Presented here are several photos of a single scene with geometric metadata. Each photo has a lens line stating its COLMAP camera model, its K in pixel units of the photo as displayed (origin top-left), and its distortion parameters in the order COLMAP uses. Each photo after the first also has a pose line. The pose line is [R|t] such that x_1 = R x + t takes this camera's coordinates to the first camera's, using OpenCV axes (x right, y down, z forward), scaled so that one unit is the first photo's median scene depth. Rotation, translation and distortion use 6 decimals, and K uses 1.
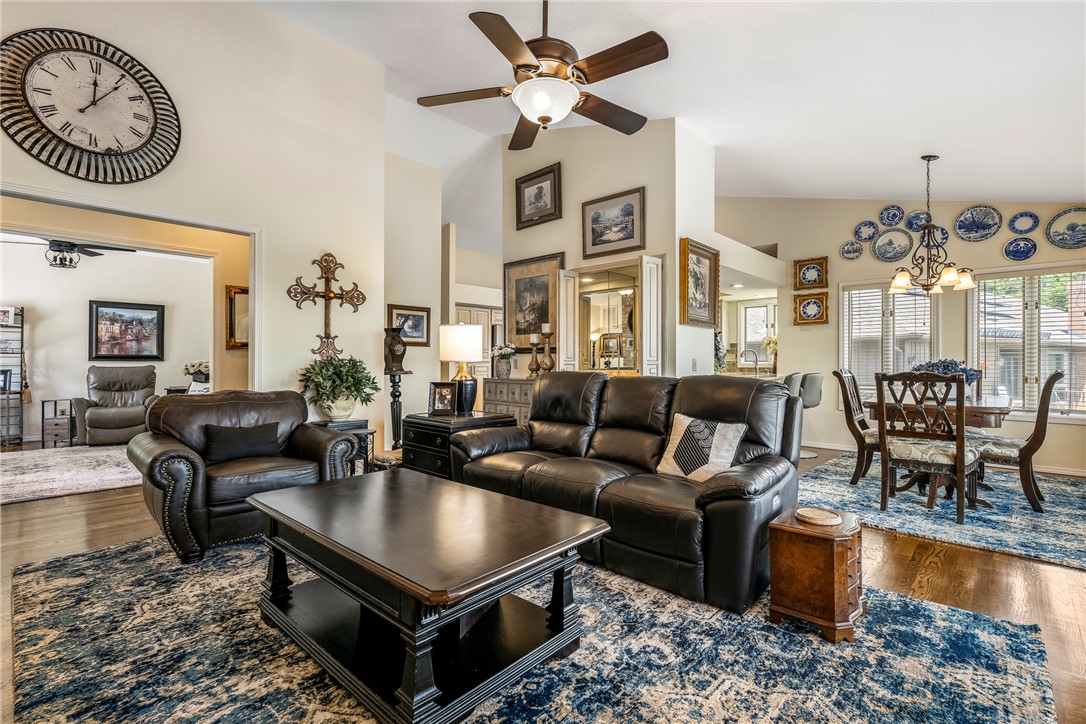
lens RADIAL K [[493.1, 0, 545.0], [0, 493.1, 356.9], [0, 0, 1]] dist [-0.002099, 0.000380]
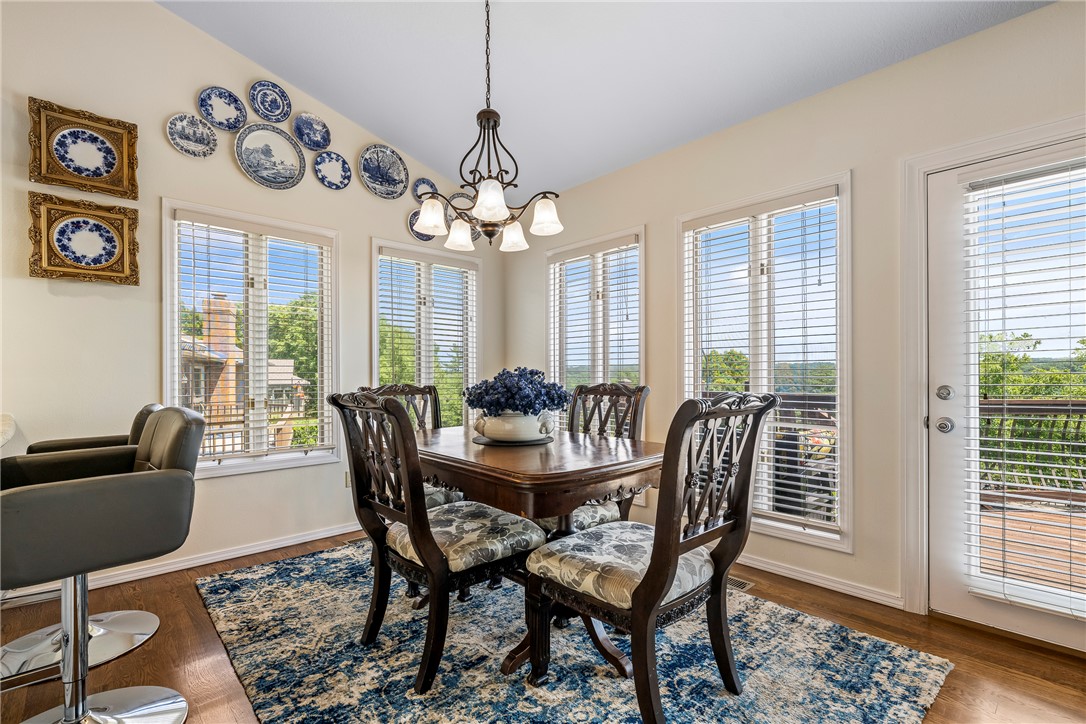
lens RADIAL K [[493.1, 0, 532.8], [0, 493.1, 375.3], [0, 0, 1]] dist [-0.002099, 0.000380]
pose [[0.070720, -0.003604, 0.997490, 0.191718], [-0.004032, 0.999984, 0.003899, 0.008126], [-0.997488, -0.004298, 0.070704, 0.688802]]
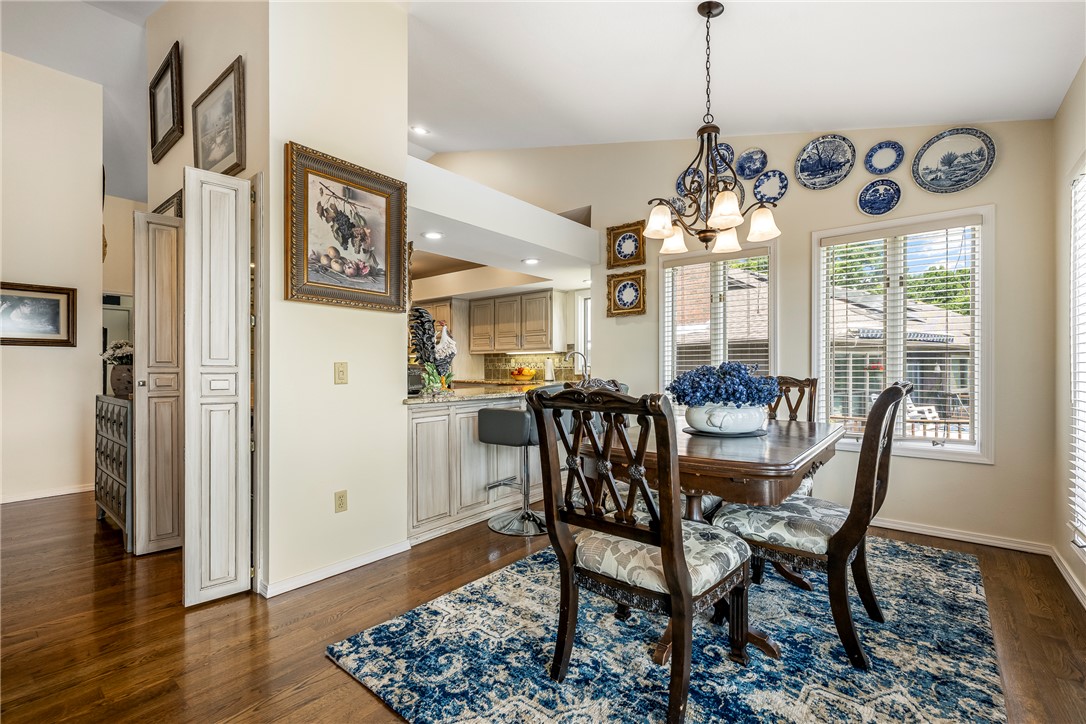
lens RADIAL K [[476.4, 0, 549.5], [0, 476.4, 365.6], [0, 0, 1]] dist [-0.001081, 0.000105]
pose [[0.996564, -0.004209, 0.082716, 0.412087], [0.003741, 0.999976, 0.005813, 0.004176], [-0.082739, -0.005484, 0.996556, 0.346683]]
